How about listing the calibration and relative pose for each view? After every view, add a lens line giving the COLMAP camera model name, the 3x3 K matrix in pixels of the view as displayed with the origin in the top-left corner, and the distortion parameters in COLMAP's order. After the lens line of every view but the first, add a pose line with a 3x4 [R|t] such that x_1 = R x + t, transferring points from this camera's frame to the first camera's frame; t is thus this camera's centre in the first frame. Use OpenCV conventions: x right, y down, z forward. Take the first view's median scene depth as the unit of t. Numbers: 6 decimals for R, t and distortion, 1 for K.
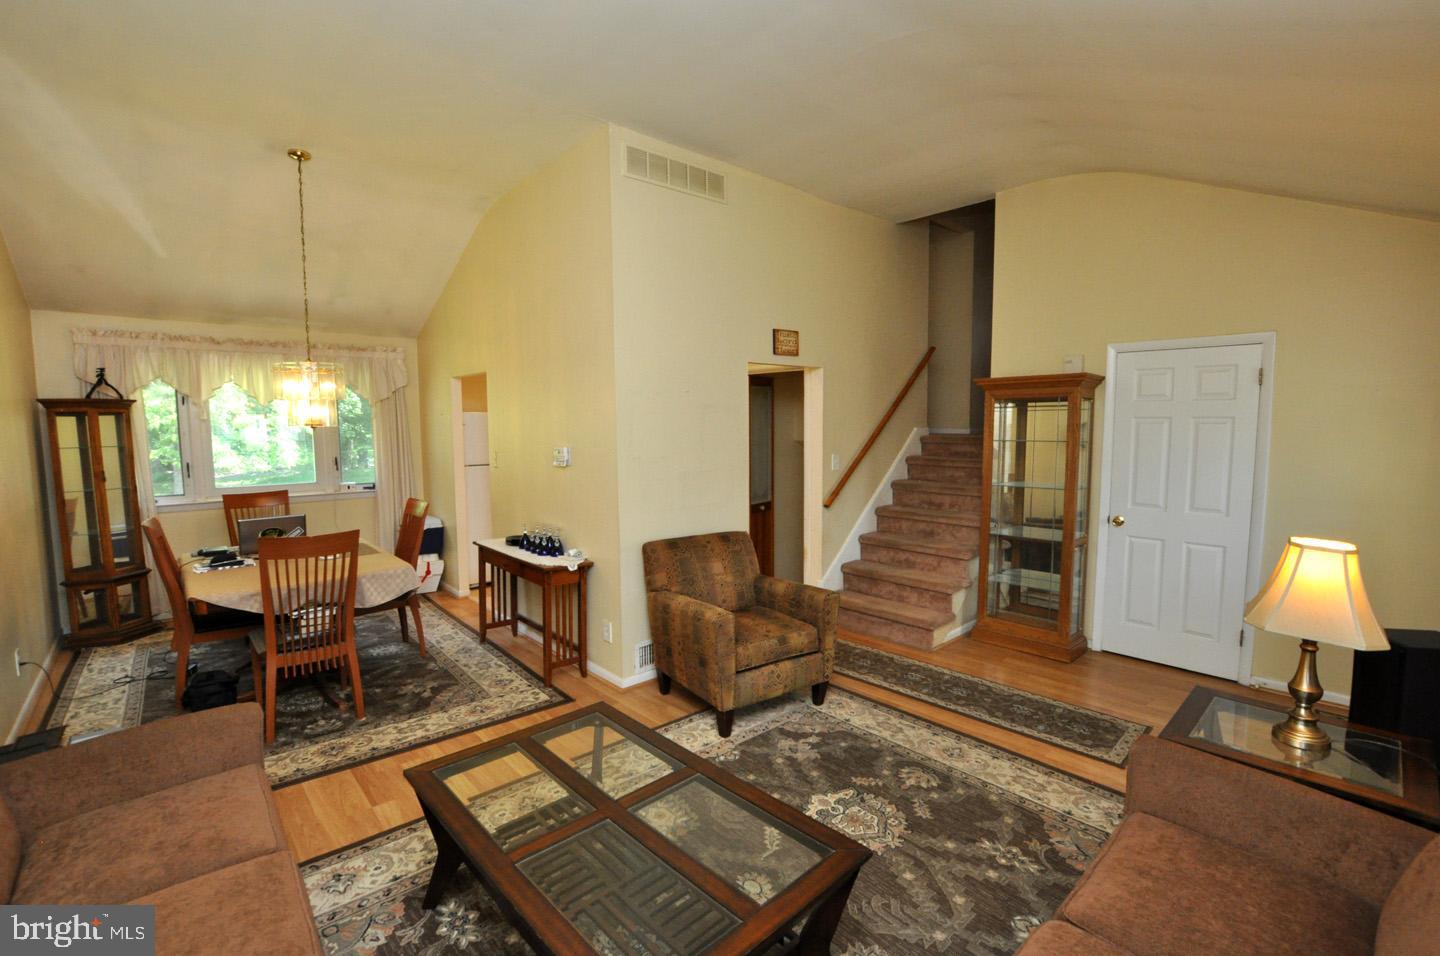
lens RADIAL K [[631.5, 0, 722.9], [0, 631.5, 478.6], [0, 0, 1]] dist [-0.034748, 0.004183]
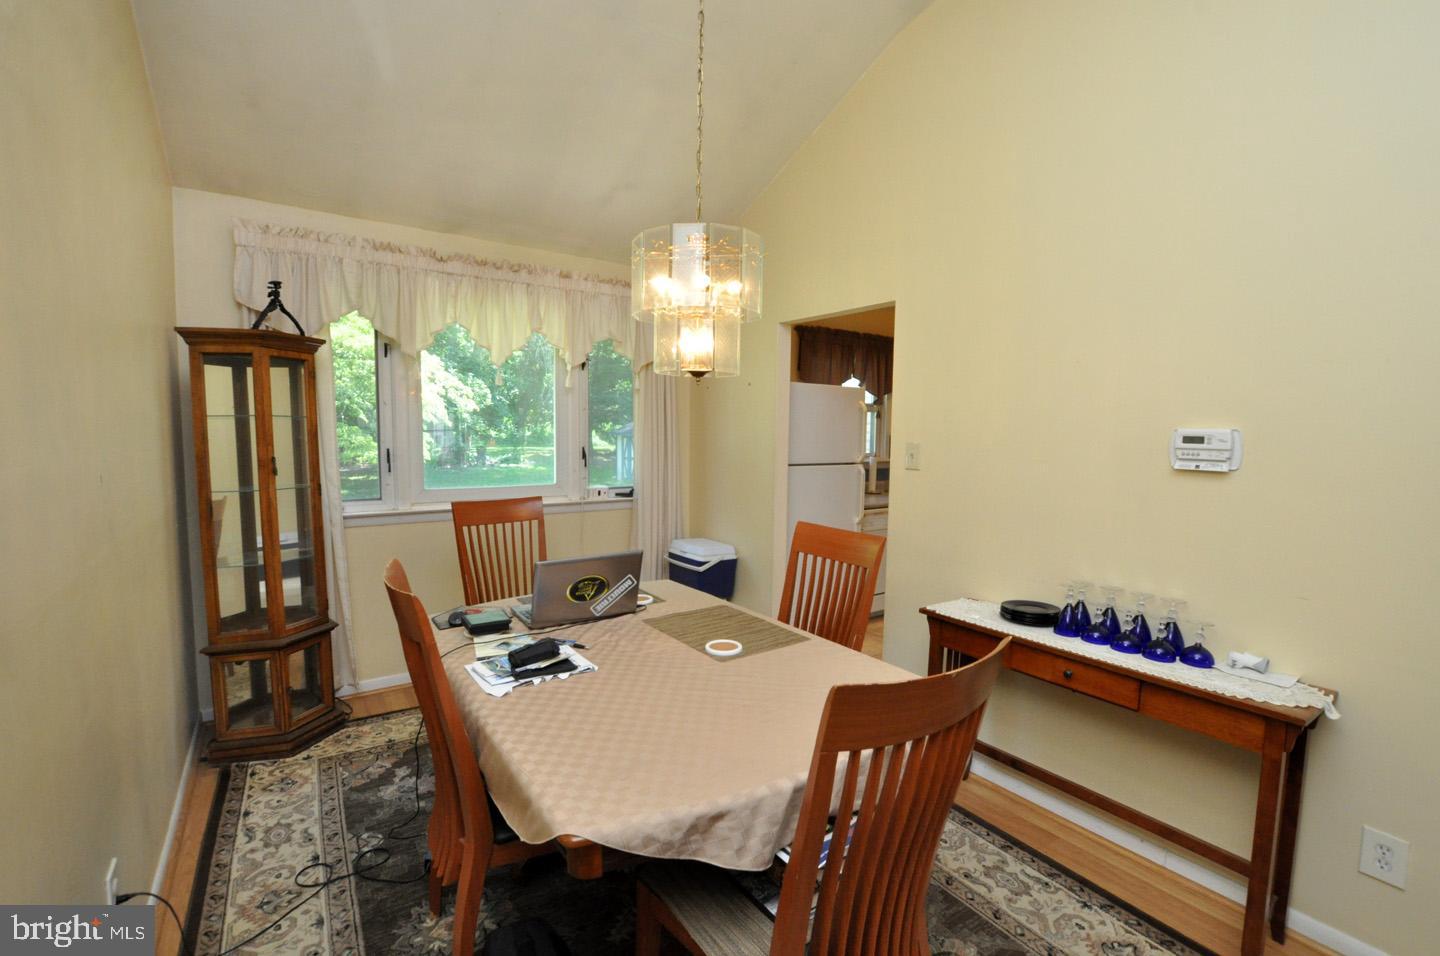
lens RADIAL K [[631.5, 0, 720.9], [0, 631.5, 479.5], [0, 0, 1]] dist [-0.034748, 0.004183]
pose [[0.991780, 0.028819, -0.124664, -0.497900], [-0.029880, 0.999531, -0.006646, -0.000056], [0.124414, 0.010316, 0.992177, 0.450414]]
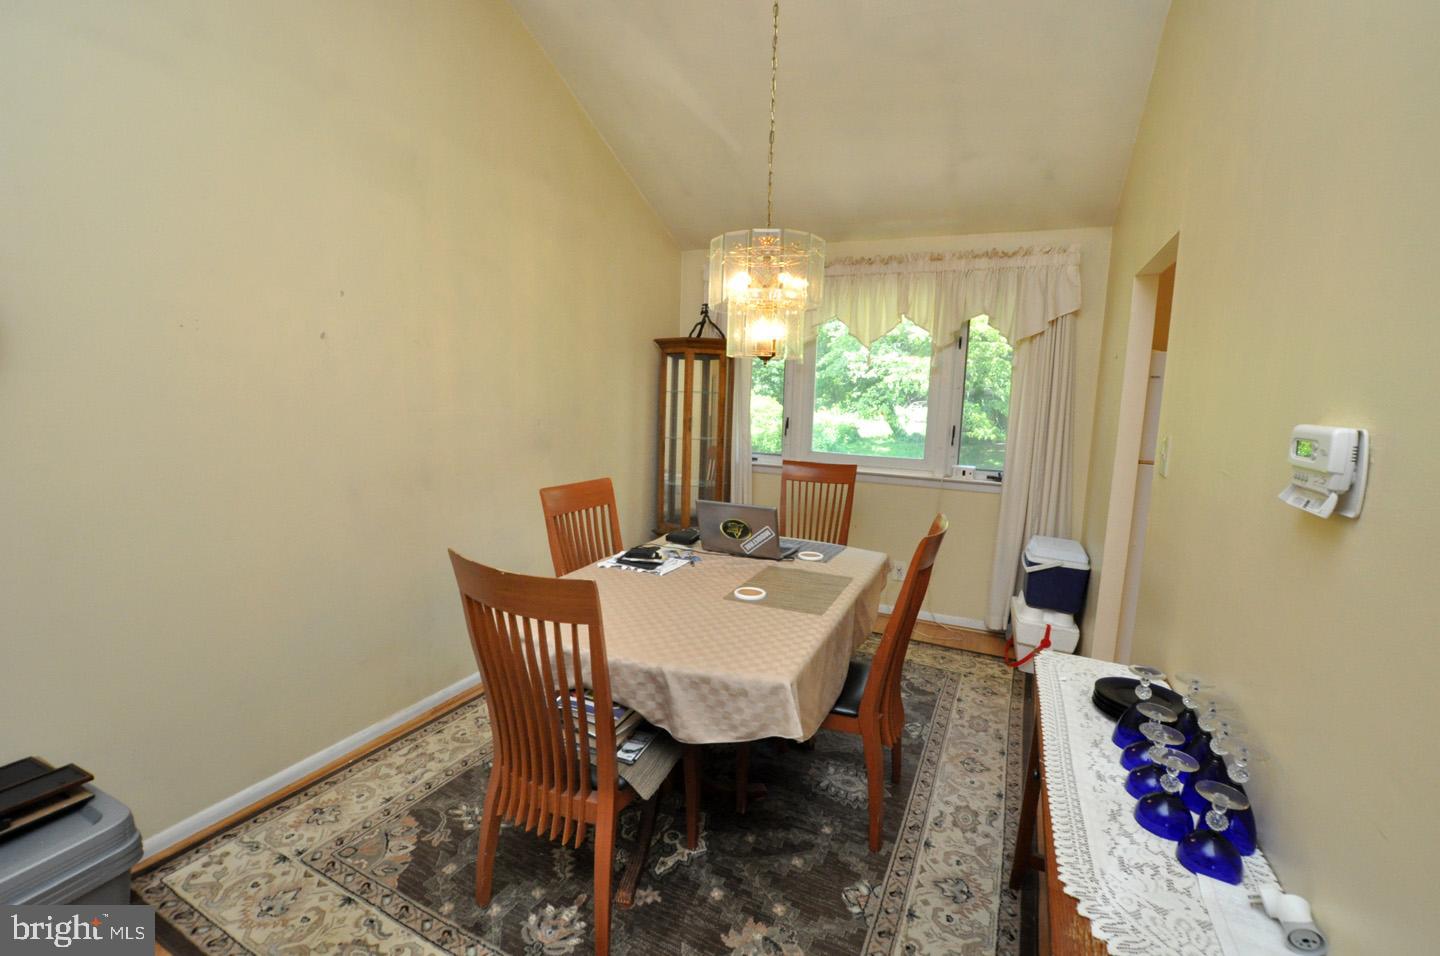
lens RADIAL K [[631.5, 0, 724.6], [0, 631.5, 476.6], [0, 0, 1]] dist [-0.034748, 0.004183]
pose [[0.395591, 0.141915, -0.907396, -0.126131], [-0.114133, 0.987928, 0.104752, -0.029432], [0.911307, 0.062125, 0.407013, 0.642575]]
